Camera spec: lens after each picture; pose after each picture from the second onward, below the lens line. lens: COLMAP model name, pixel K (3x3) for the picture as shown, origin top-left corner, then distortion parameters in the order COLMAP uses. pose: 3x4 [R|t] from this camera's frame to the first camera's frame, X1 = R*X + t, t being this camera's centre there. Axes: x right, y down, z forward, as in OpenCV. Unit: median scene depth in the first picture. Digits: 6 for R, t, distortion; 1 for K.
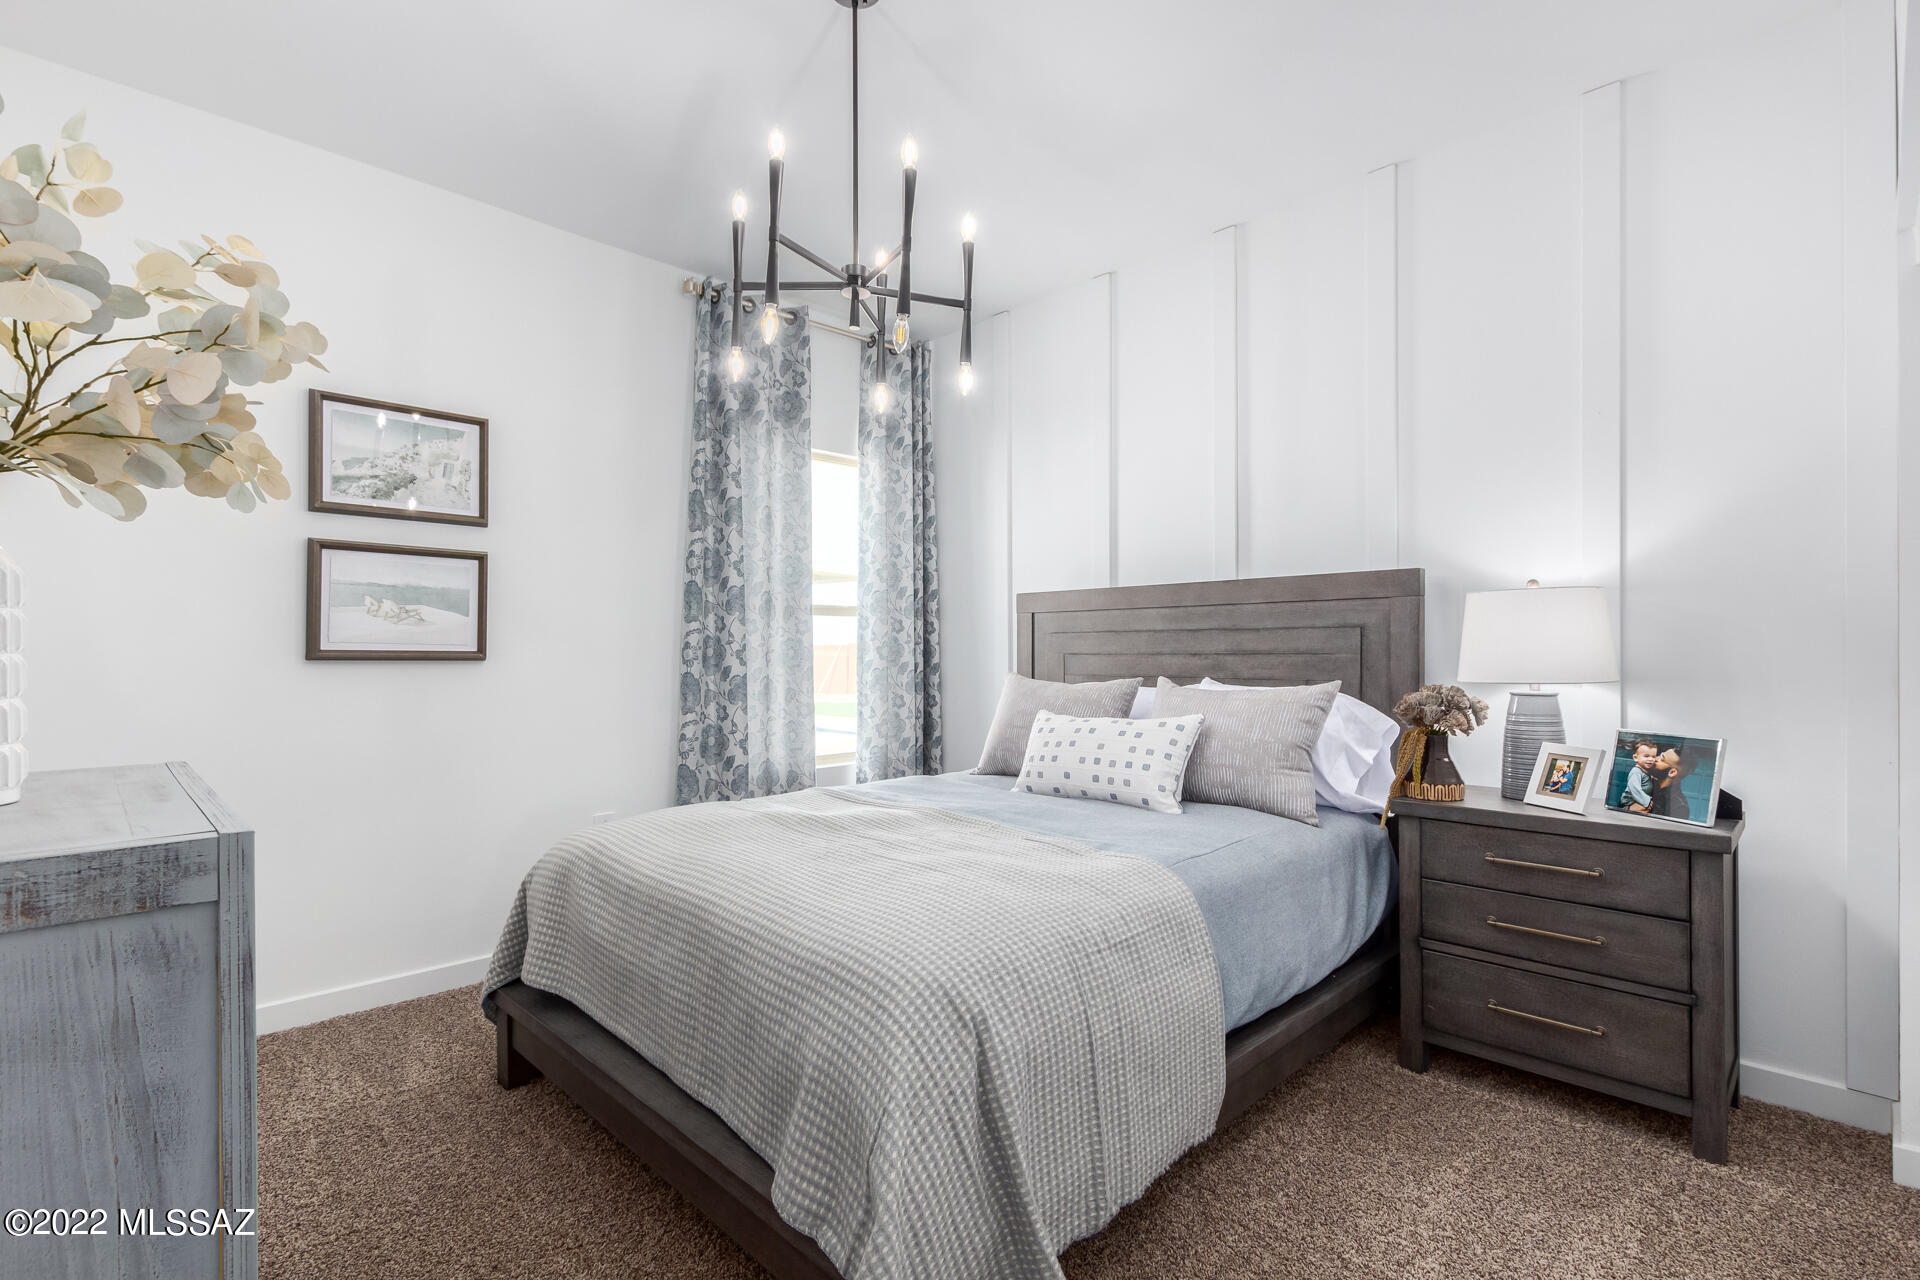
lens RADIAL K [[876.5, 0, 961.0], [0, 876.5, 647.7], [0, 0, 1]] dist [0.003070, 0.000092]
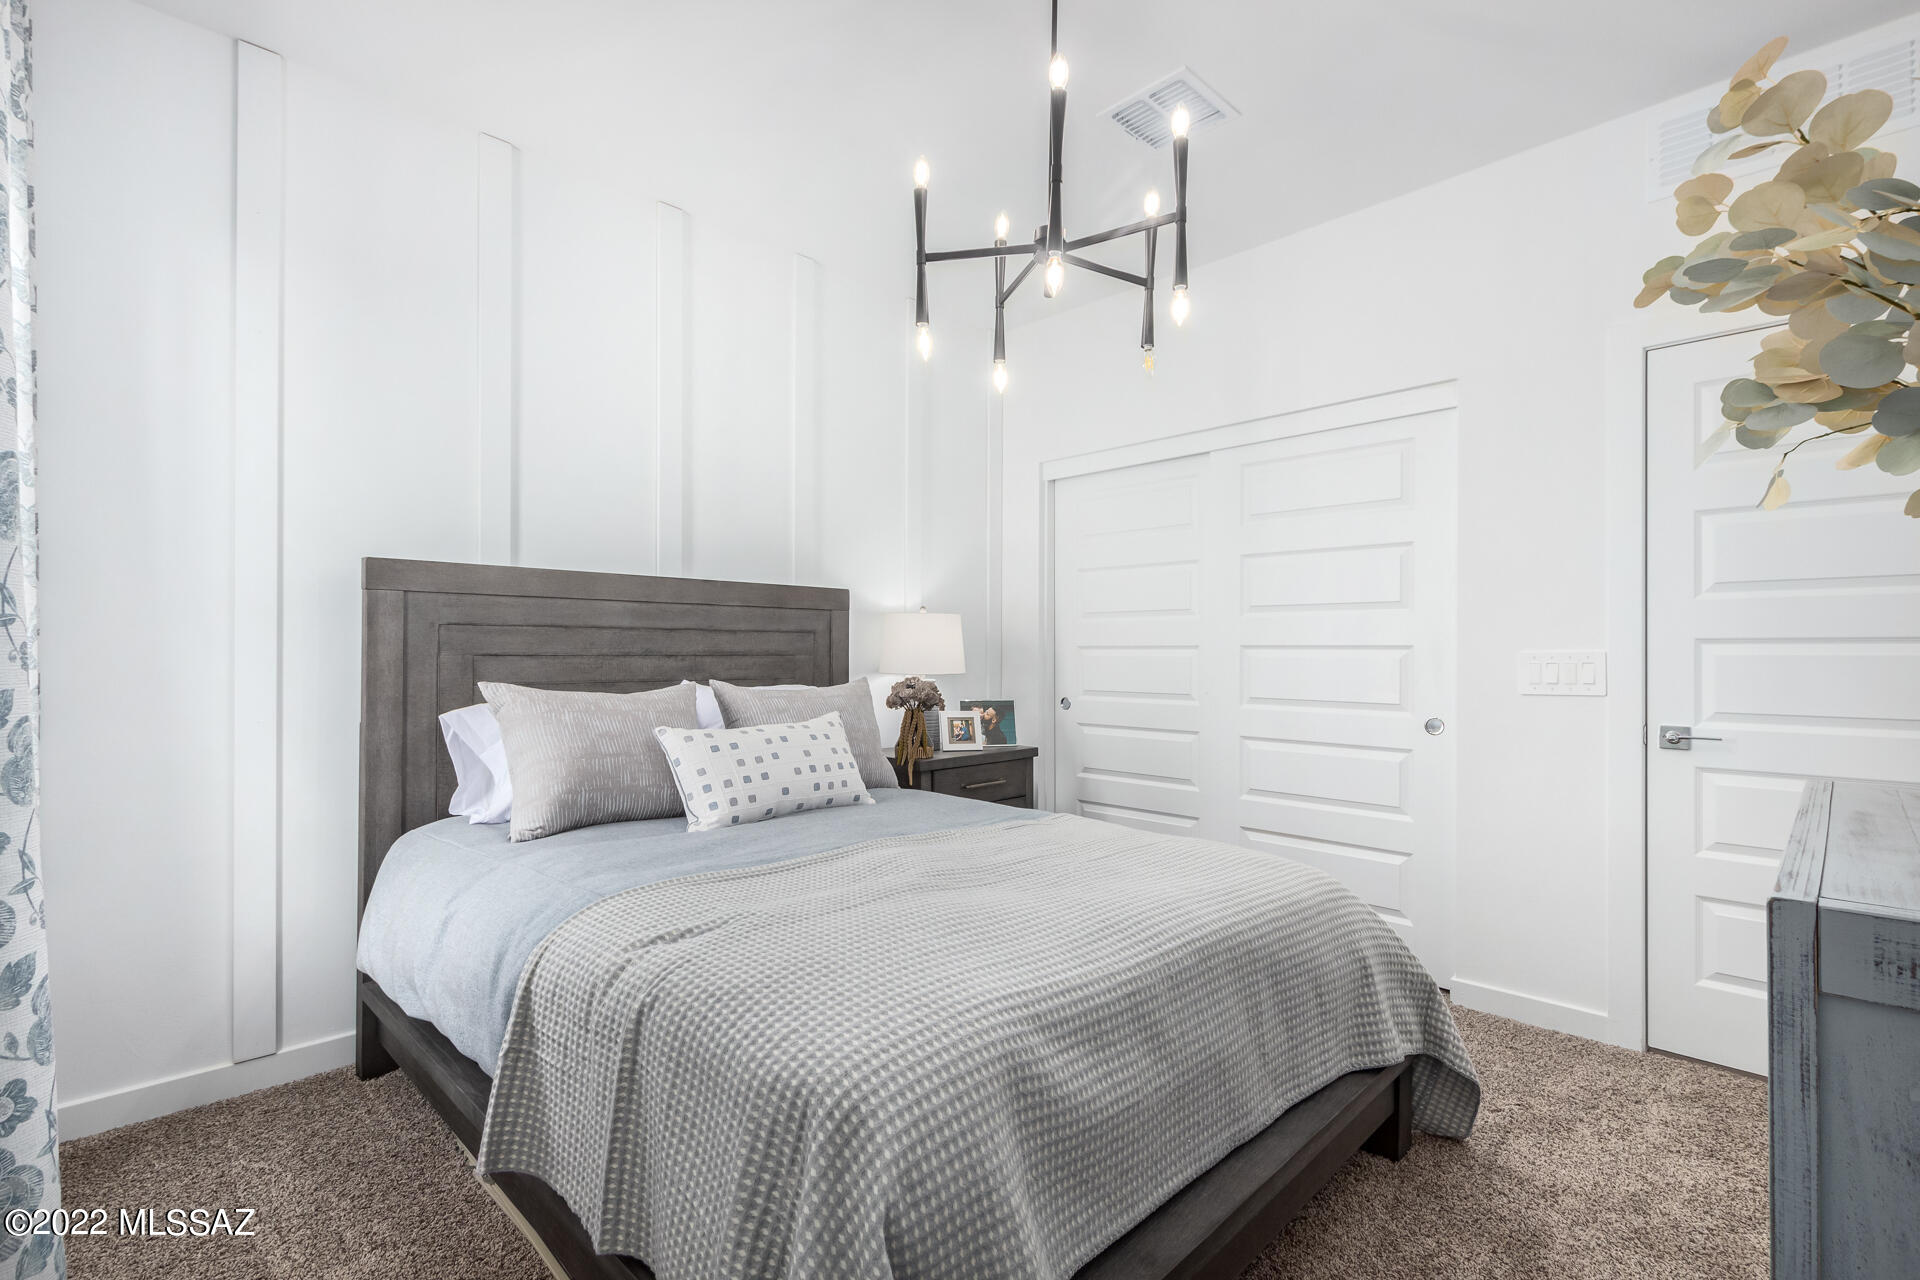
lens RADIAL K [[876.5, 0, 961.0], [0, 876.5, 647.7], [0, 0, 1]] dist [0.003070, 0.000092]
pose [[0.003311, 0.007853, 0.999964, -0.735228], [-0.006884, 0.999946, -0.007830, 0.005015], [-0.999971, -0.006858, 0.003365, 0.780549]]
